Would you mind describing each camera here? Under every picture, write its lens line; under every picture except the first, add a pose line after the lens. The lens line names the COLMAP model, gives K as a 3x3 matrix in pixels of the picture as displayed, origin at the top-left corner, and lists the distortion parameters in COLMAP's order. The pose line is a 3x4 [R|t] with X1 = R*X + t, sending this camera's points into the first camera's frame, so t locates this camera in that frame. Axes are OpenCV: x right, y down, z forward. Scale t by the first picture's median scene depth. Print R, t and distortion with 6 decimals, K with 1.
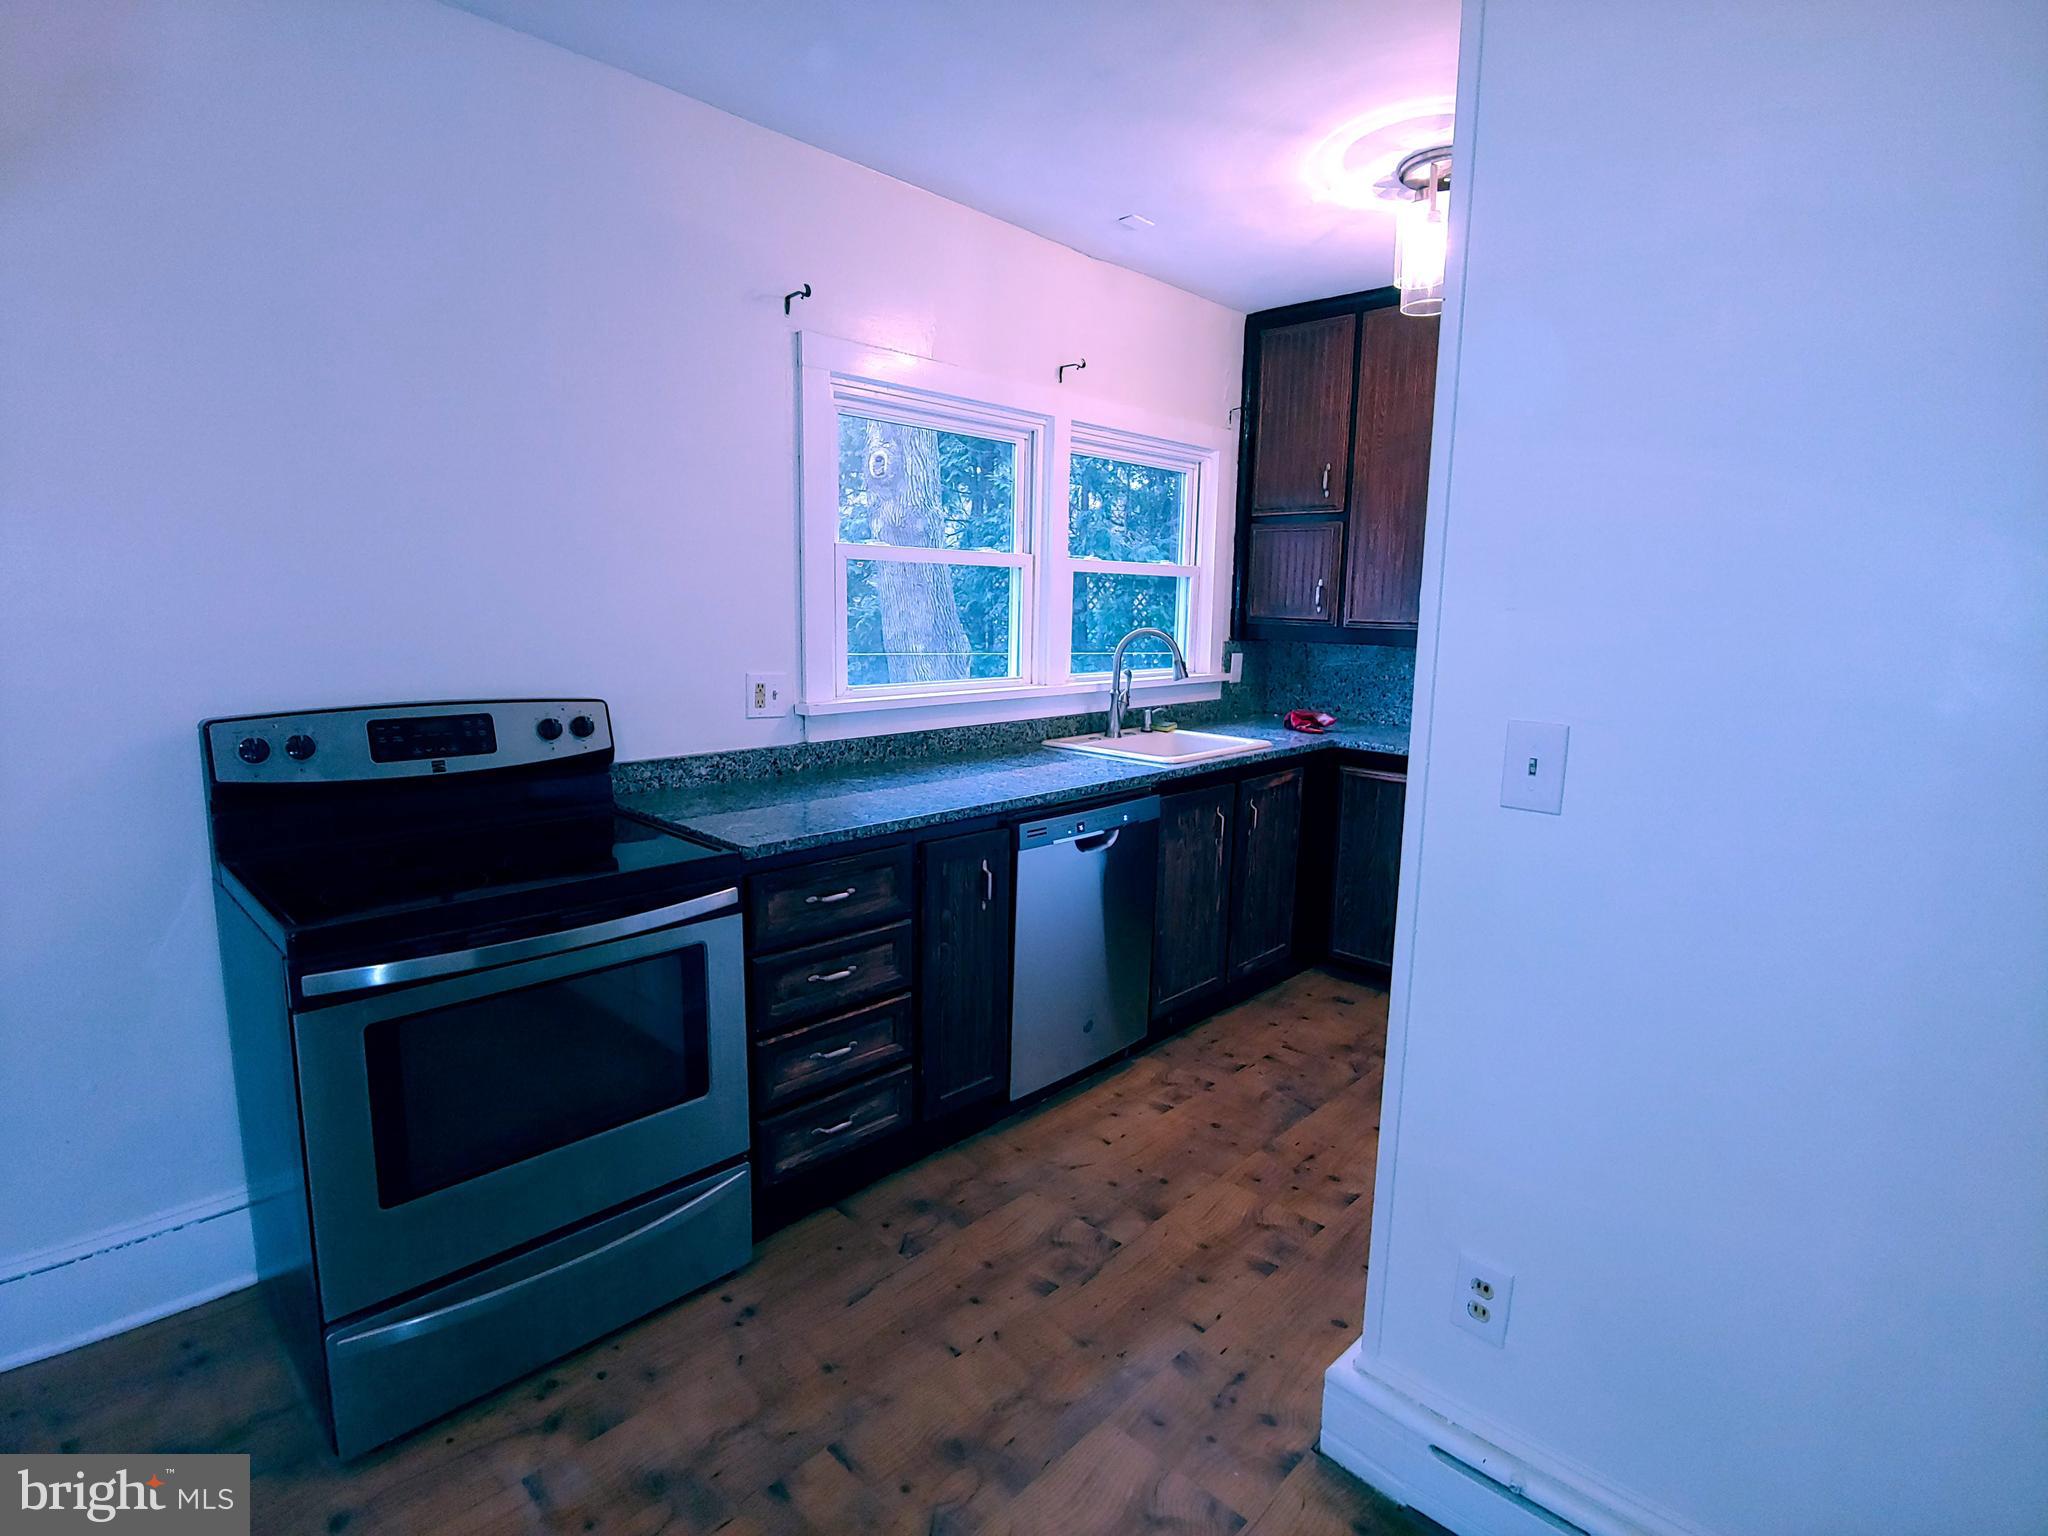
lens RADIAL K [[1041.6, 0, 1004.5], [0, 1041.6, 755.0], [0, 0, 1]] dist [-0.007295, -0.001883]
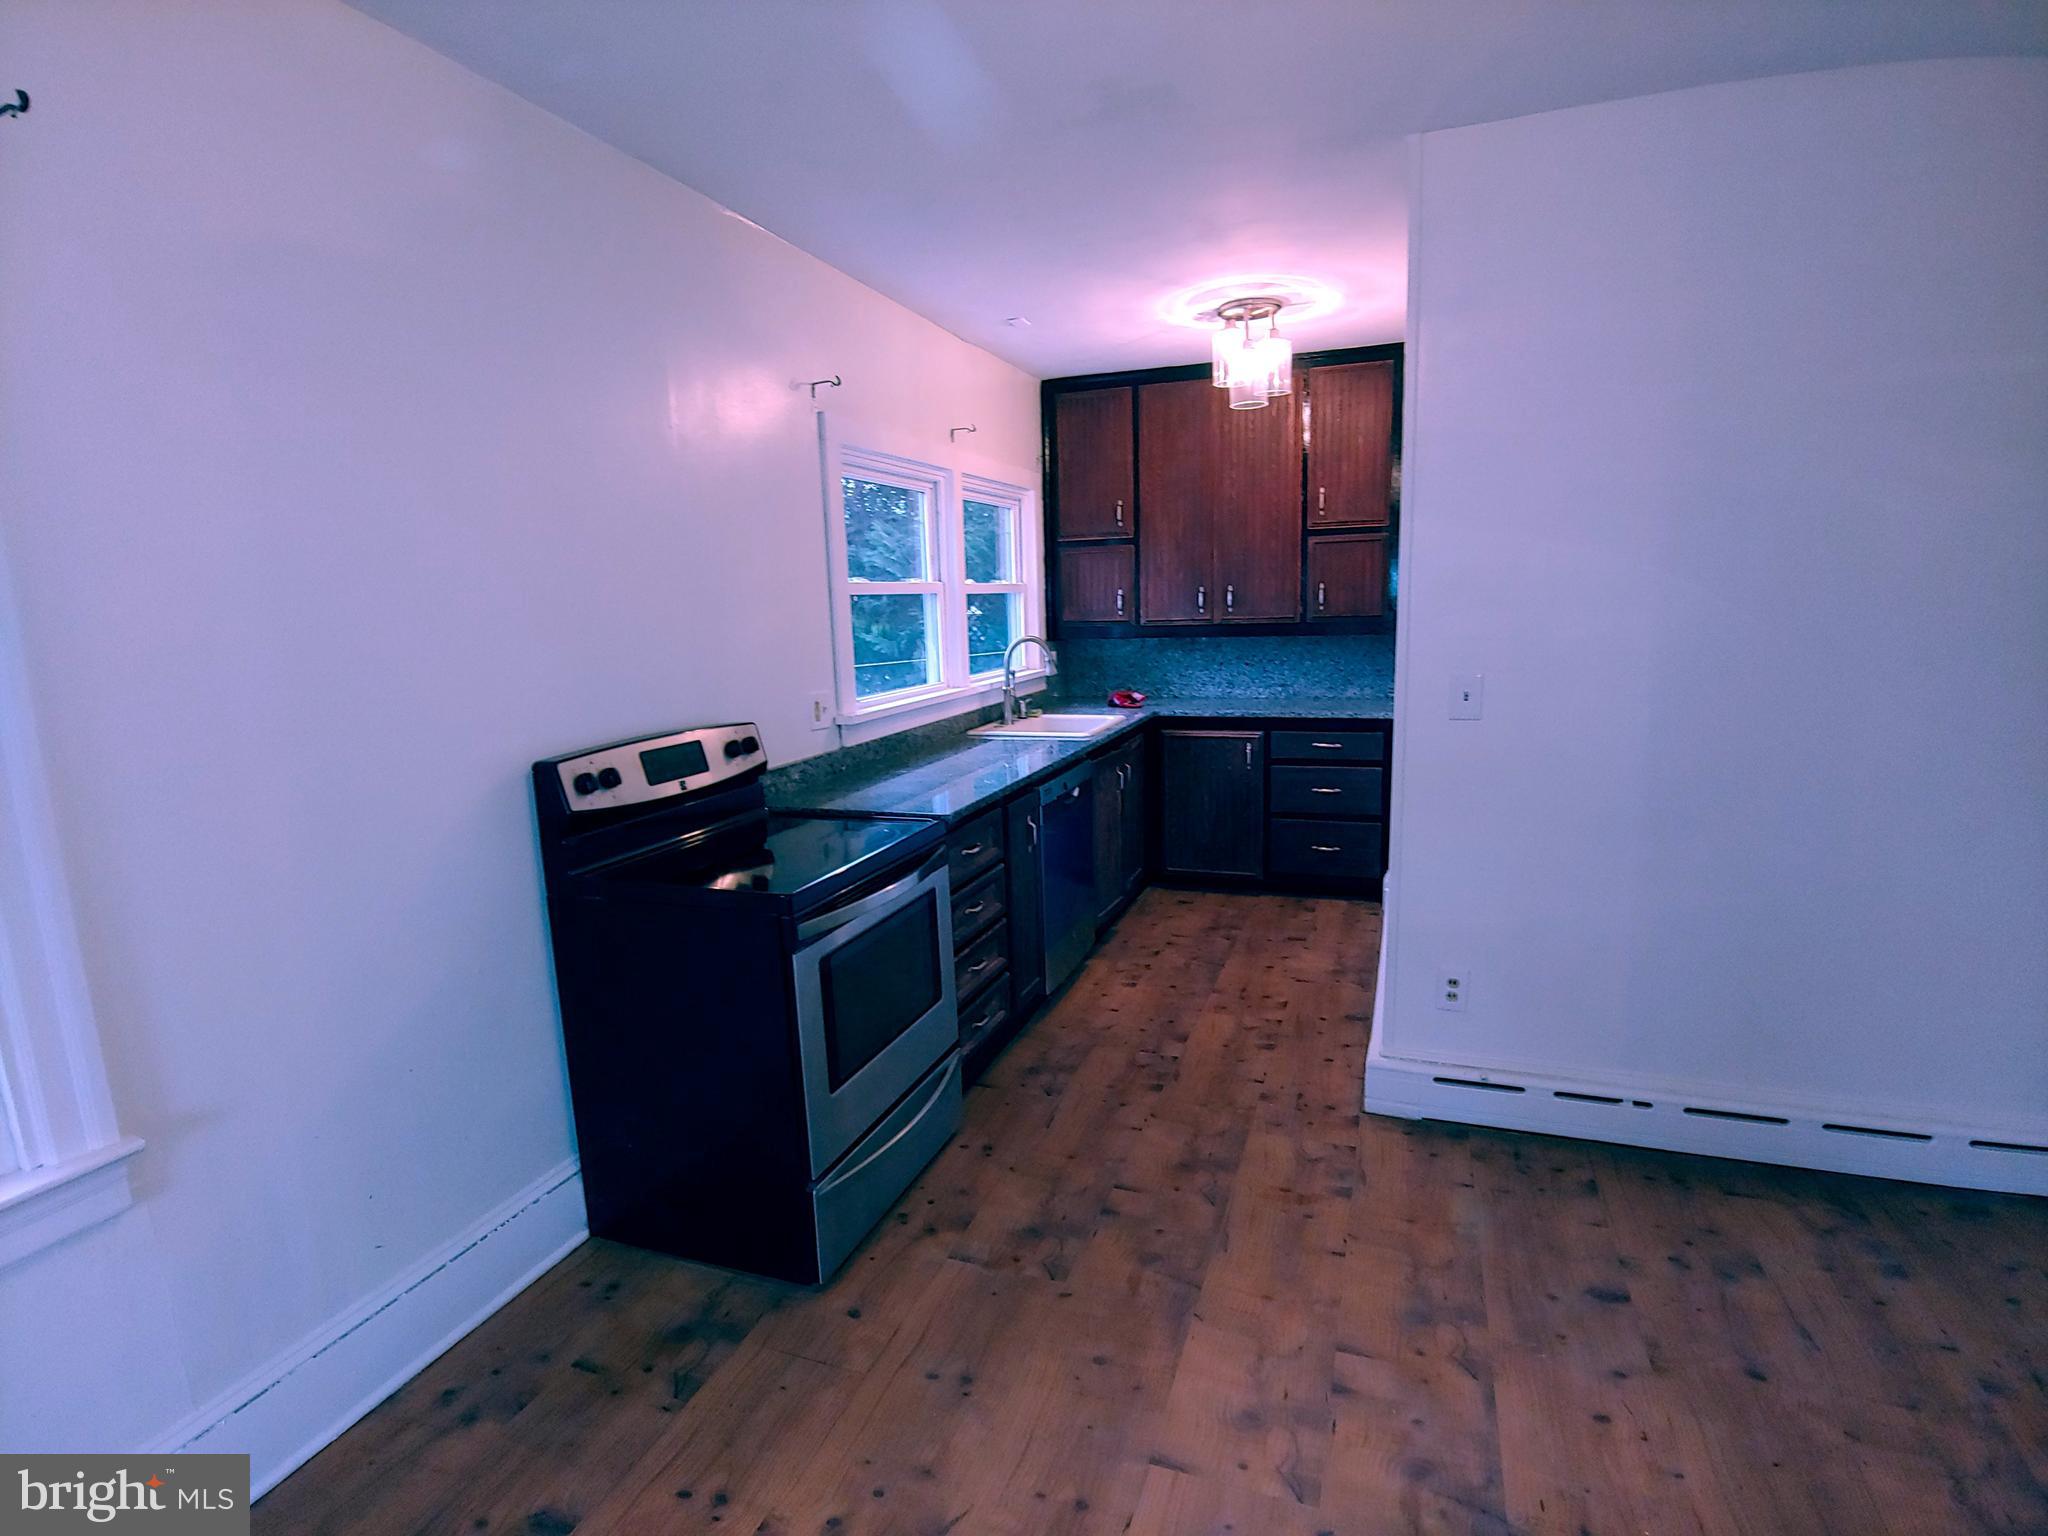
lens RADIAL K [[1041.6, 0, 1038.5], [0, 1041.6, 777.3], [0, 0, 1]] dist [-0.007295, -0.001883]
pose [[0.909465, -0.116808, 0.399036, -0.494001], [0.108856, 0.993143, 0.042619, -0.004182], [-0.401278, 0.004677, 0.915944, -0.217459]]
